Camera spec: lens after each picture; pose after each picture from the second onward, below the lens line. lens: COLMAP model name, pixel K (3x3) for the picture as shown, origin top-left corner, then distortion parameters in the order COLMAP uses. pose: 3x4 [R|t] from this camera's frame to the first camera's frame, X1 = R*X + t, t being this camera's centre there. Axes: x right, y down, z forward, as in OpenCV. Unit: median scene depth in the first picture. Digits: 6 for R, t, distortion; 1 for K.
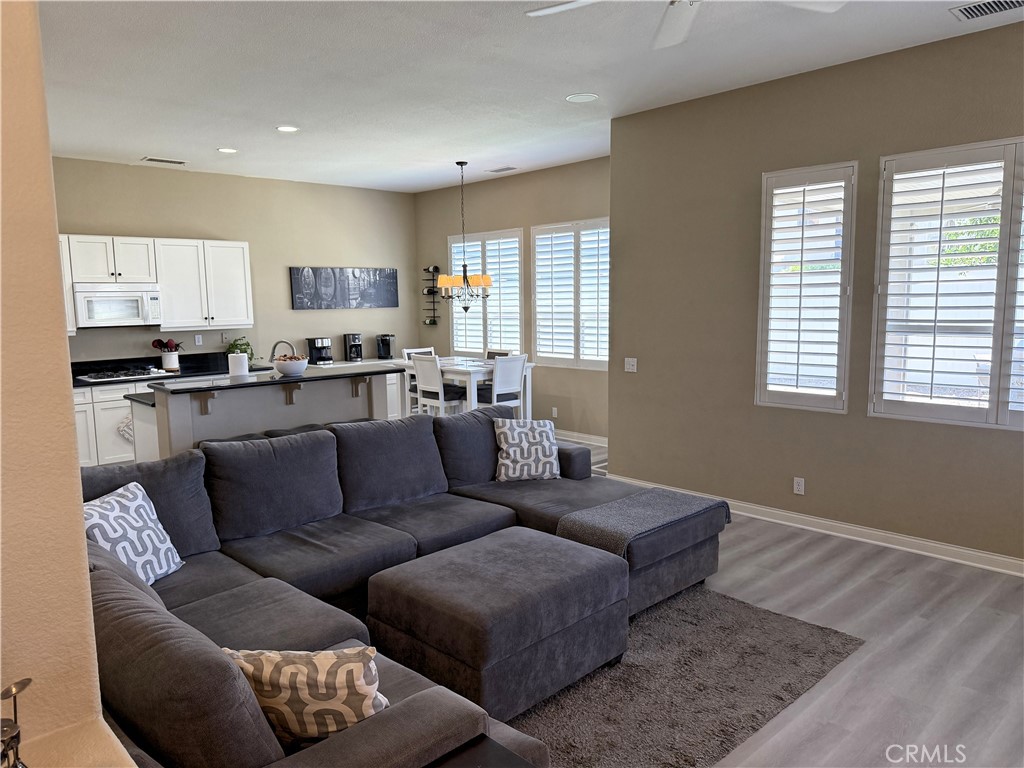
lens RADIAL K [[734.9, 0, 514.2], [0, 734.9, 387.9], [0, 0, 1]] dist [0.085435, -0.108851]
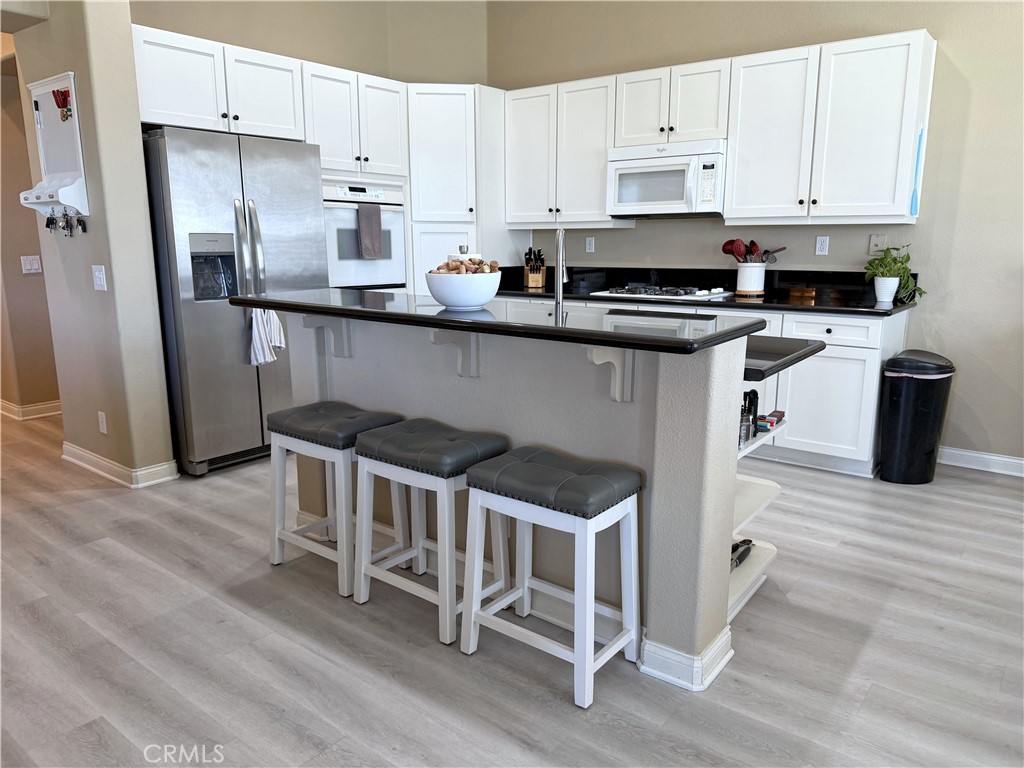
lens RADIAL K [[734.9, 0, 509.8], [0, 734.9, 387.2], [0, 0, 1]] dist [0.085435, -0.108851]
pose [[0.136984, 0.217402, -0.966422, 0.089214], [-0.123482, 0.971757, 0.201100, -0.043774], [0.982847, 0.091788, 0.159960, 0.680538]]
